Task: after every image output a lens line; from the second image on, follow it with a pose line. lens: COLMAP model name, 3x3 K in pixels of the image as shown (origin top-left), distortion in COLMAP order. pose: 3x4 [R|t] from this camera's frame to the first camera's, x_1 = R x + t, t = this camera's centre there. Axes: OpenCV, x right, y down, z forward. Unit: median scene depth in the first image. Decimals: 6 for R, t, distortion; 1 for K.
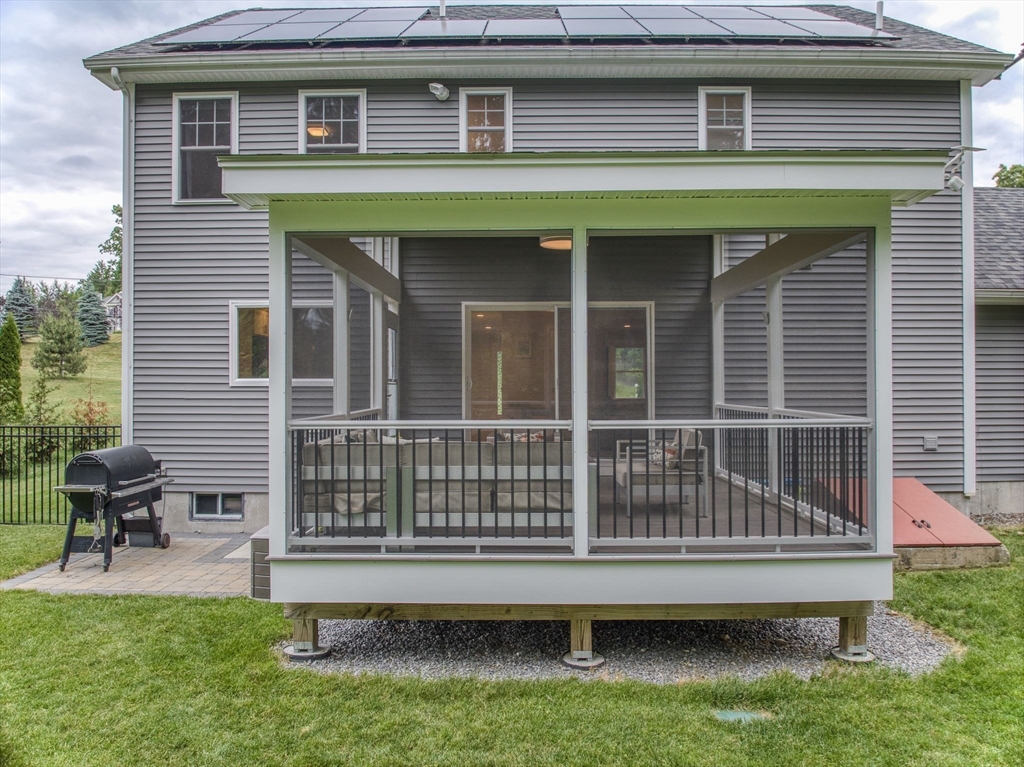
lens RADIAL K [[706.5, 0, 520.0], [0, 706.5, 388.2], [0, 0, 1]] dist [-0.046464, -0.003360]
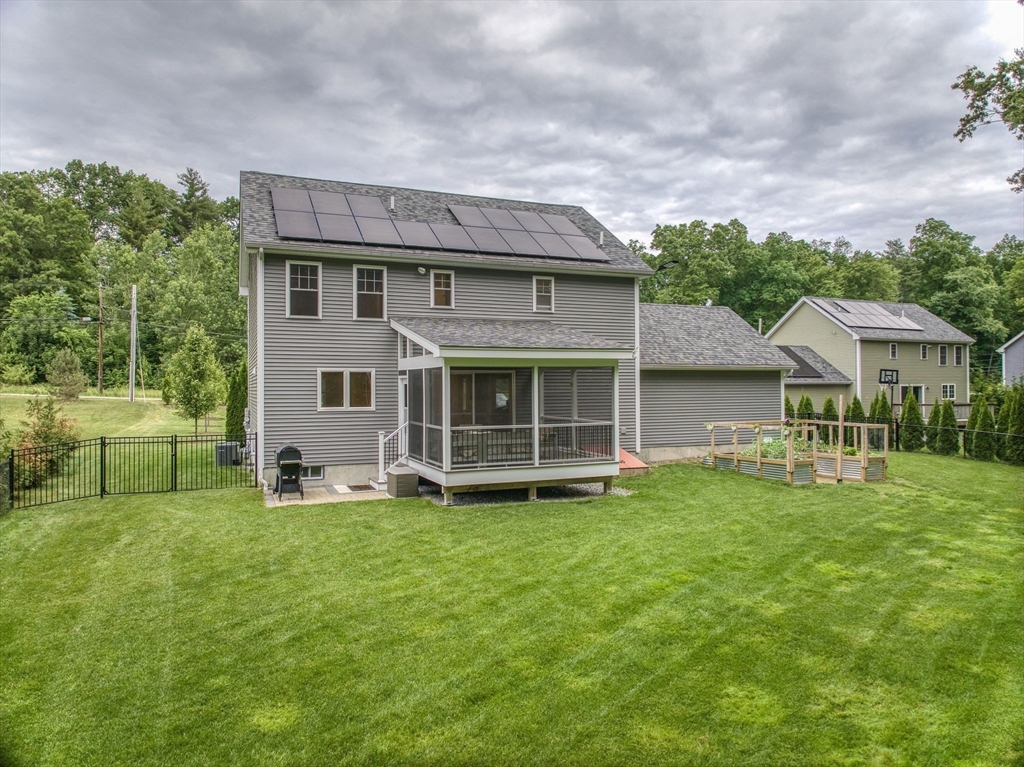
lens RADIAL K [[706.5, 0, 520.0], [0, 706.5, 388.2], [0, 0, 1]] dist [-0.046464, -0.003360]
pose [[0.915447, -0.002871, 0.402428, -1.186207], [0.003922, 0.999991, -0.001787, -0.108649], [-0.402419, 0.003214, 0.915450, -1.801897]]
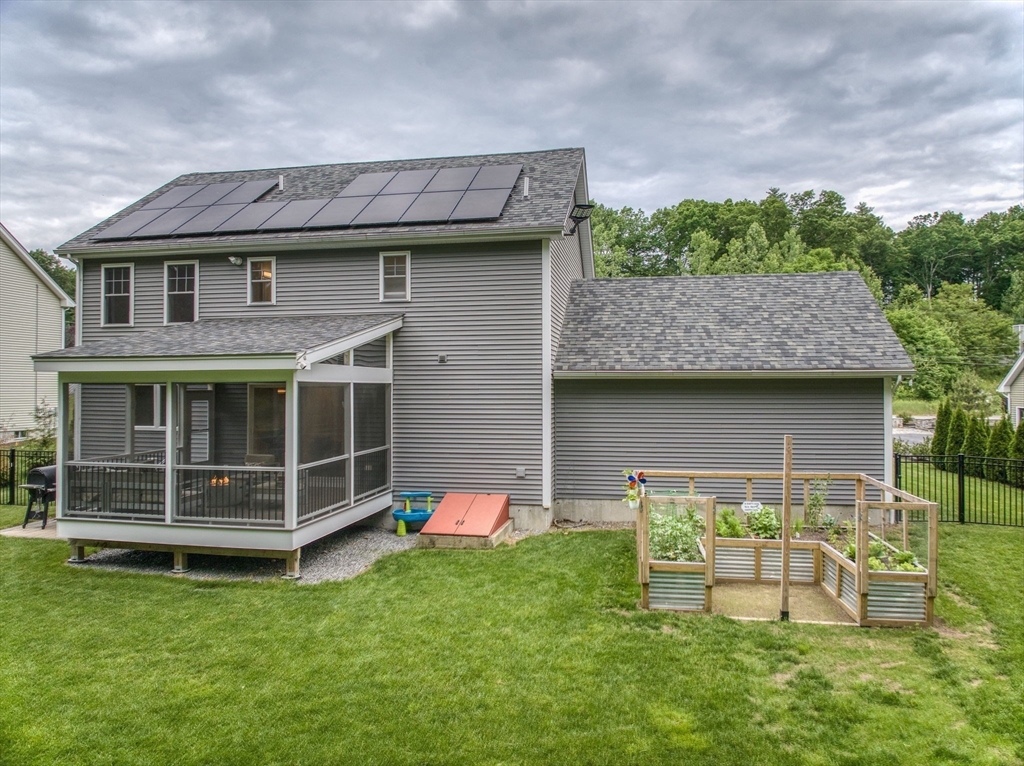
lens RADIAL K [[709.1, 0, 512.0], [0, 709.1, 383.0], [0, 0, 1]] dist [-0.032529, -0.002885]
pose [[0.983440, 0.000008, -0.181234, 1.462901], [-0.001667, 0.999958, -0.009004, -0.184763], [0.181227, 0.009157, 0.983399, -0.971866]]
